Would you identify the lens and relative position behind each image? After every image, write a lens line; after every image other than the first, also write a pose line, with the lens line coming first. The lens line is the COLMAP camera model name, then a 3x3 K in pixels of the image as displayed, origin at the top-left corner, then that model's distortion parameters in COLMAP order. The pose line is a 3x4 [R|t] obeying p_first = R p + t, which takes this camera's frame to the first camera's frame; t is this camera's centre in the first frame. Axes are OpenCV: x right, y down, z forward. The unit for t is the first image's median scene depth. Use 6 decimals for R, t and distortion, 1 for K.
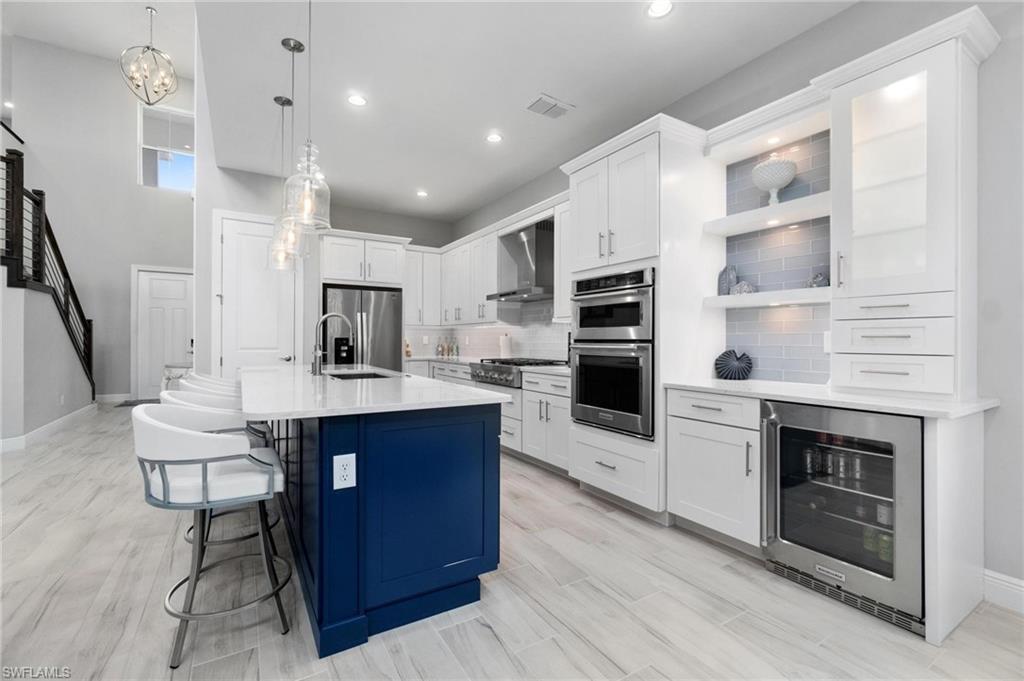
lens RADIAL K [[451.3, 0, 509.4], [0, 451.3, 341.1], [0, 0, 1]] dist [-0.002756, -0.000999]
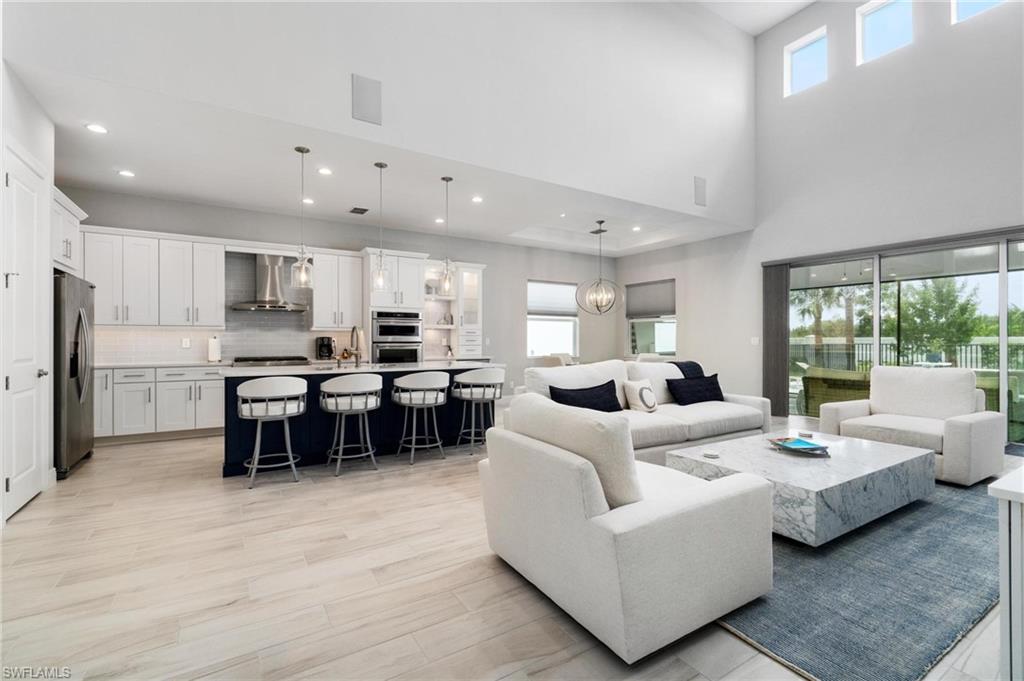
lens RADIAL K [[451.3, 0, 507.5], [0, 451.3, 339.7], [0, 0, 1]] dist [-0.002756, -0.000999]
pose [[-0.019063, -0.005894, 0.999801, -1.955875], [0.002929, 0.999978, 0.005951, -0.024319], [-0.999814, 0.003042, -0.019046, 0.519697]]
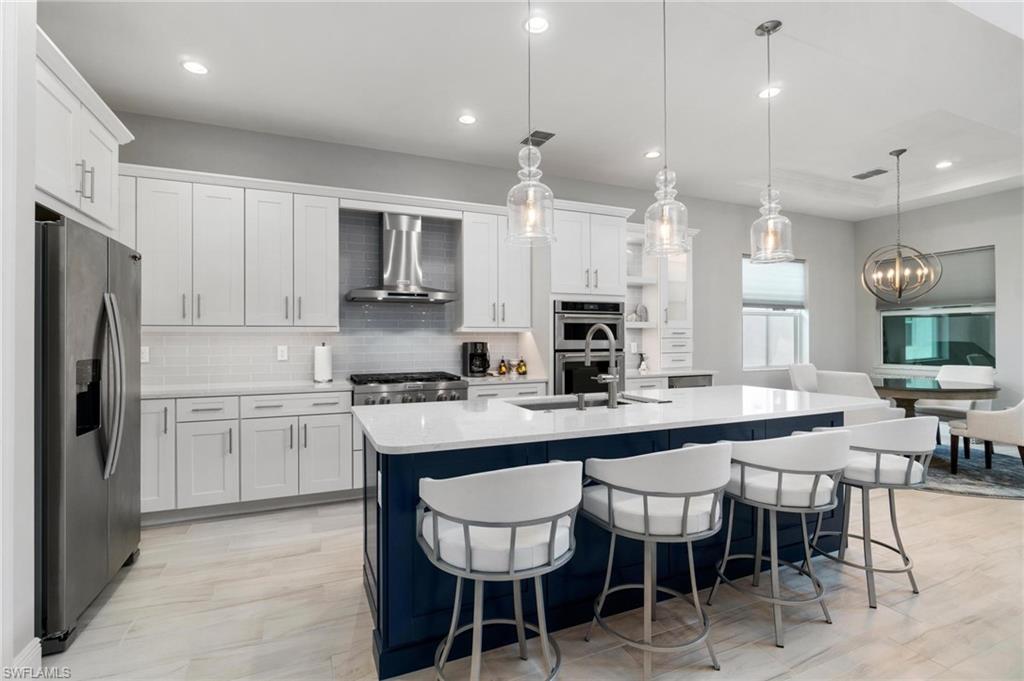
lens RADIAL K [[470.0, 0, 507.5], [0, 470.0, 337.4], [0, 0, 1]] dist [-0.009354, 0.001646]
pose [[0.128861, -0.002784, 0.991659, -1.213746], [0.007116, 0.999973, 0.001883, -0.043366], [-0.991637, 0.006814, 0.128877, 1.069395]]
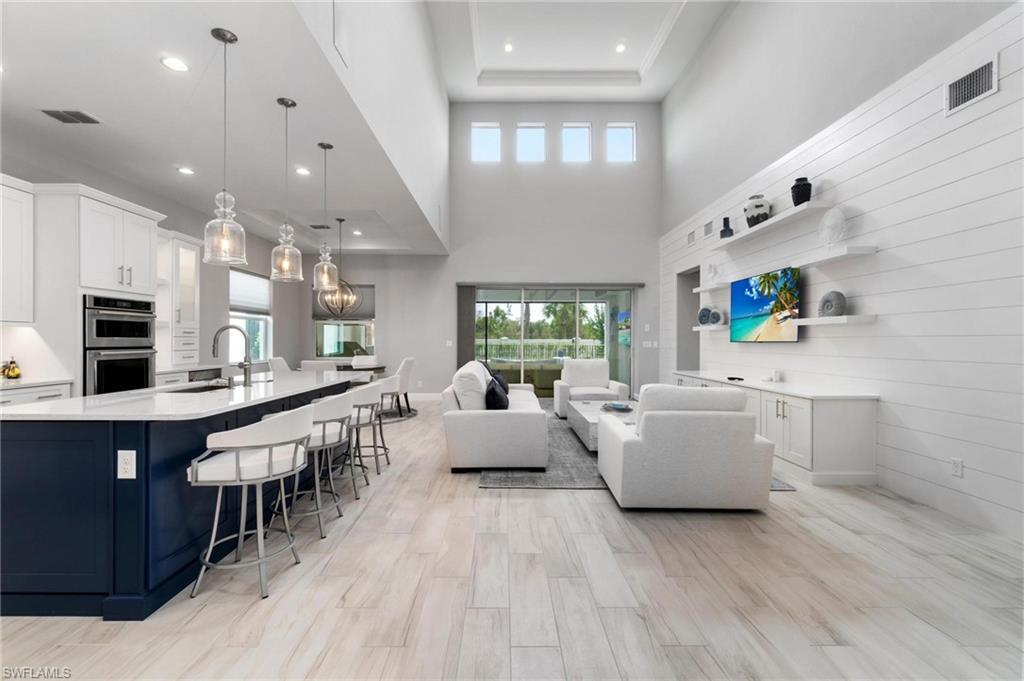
lens RADIAL K [[451.3, 0, 501.5], [0, 451.3, 344.2], [0, 0, 1]] dist [-0.002756, -0.000999]
pose [[-0.859411, -0.014191, 0.511088, -1.441668], [-0.008292, 0.999870, 0.013819, -0.039117], [-0.511217, 0.007639, -0.859417, 1.582054]]
